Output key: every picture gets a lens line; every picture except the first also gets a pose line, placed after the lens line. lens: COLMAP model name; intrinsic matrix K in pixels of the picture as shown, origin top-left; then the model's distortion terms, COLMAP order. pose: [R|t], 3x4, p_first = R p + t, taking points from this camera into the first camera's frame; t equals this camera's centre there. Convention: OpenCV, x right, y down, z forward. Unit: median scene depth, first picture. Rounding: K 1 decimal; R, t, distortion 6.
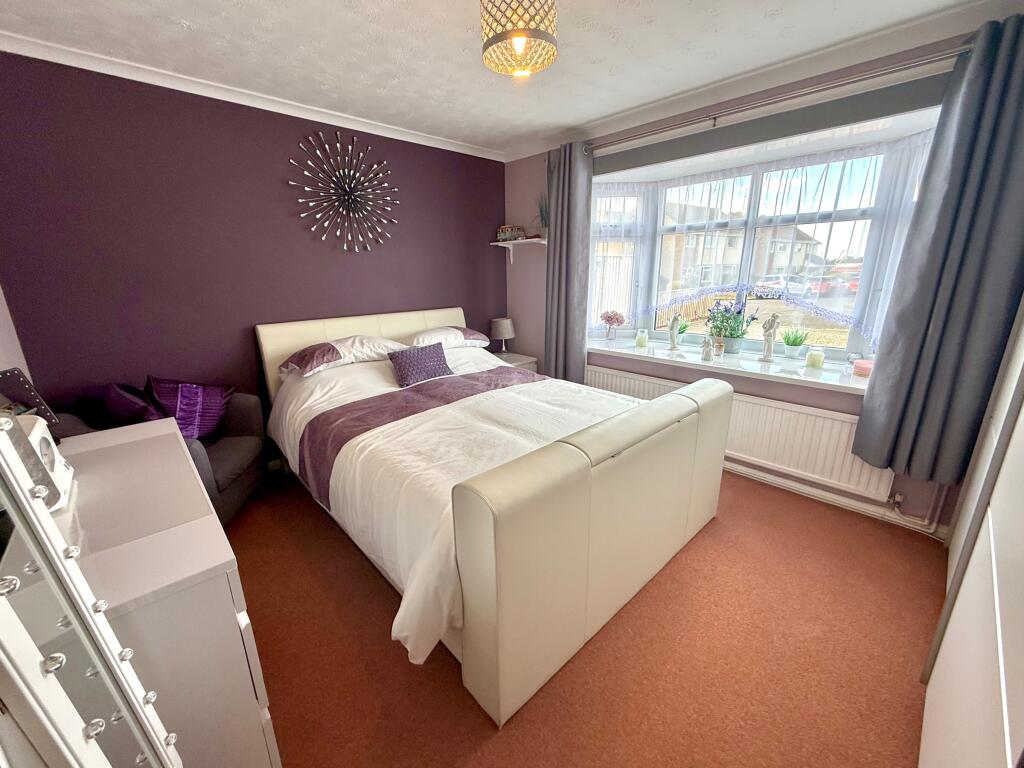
lens RADIAL K [[416.6, 0, 511.1], [0, 416.6, 383.6], [0, 0, 1]] dist [0.000530, -0.000524]
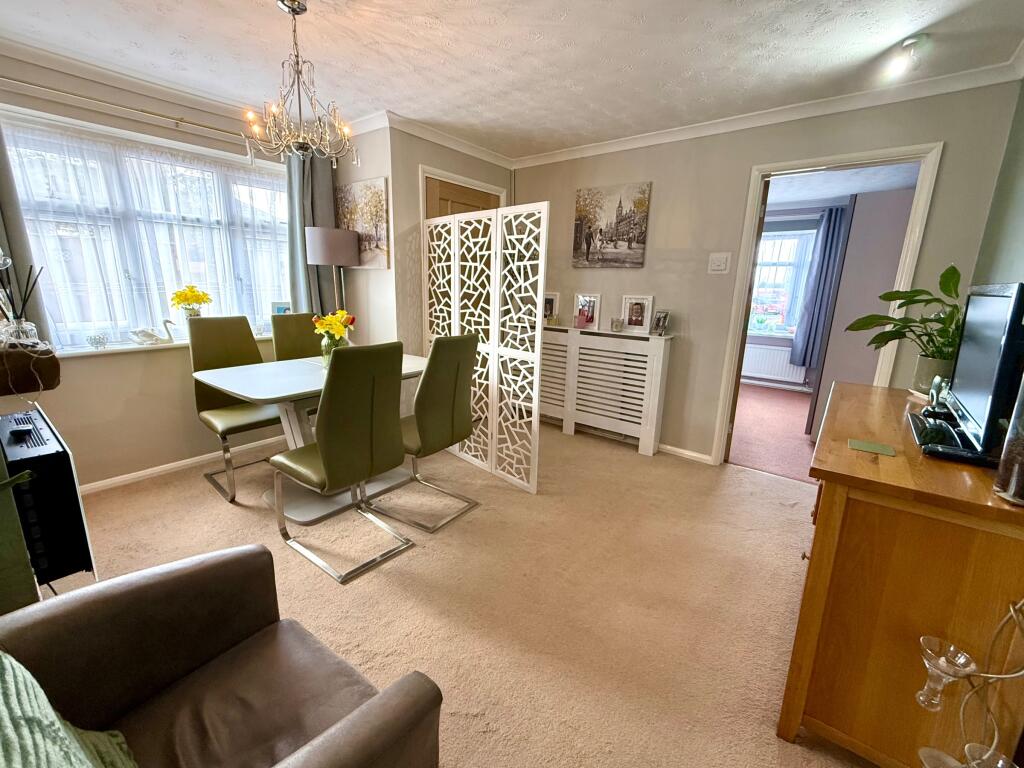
lens RADIAL K [[416.6, 0, 512.4], [0, 416.6, 380.8], [0, 0, 1]] dist [0.000530, -0.000524]
pose [[0.991061, 0.000115, 0.133408, -1.096852], [0.005141, 0.999224, -0.039055, 0.354709], [-0.133309, 0.039392, 0.990291, -1.173802]]
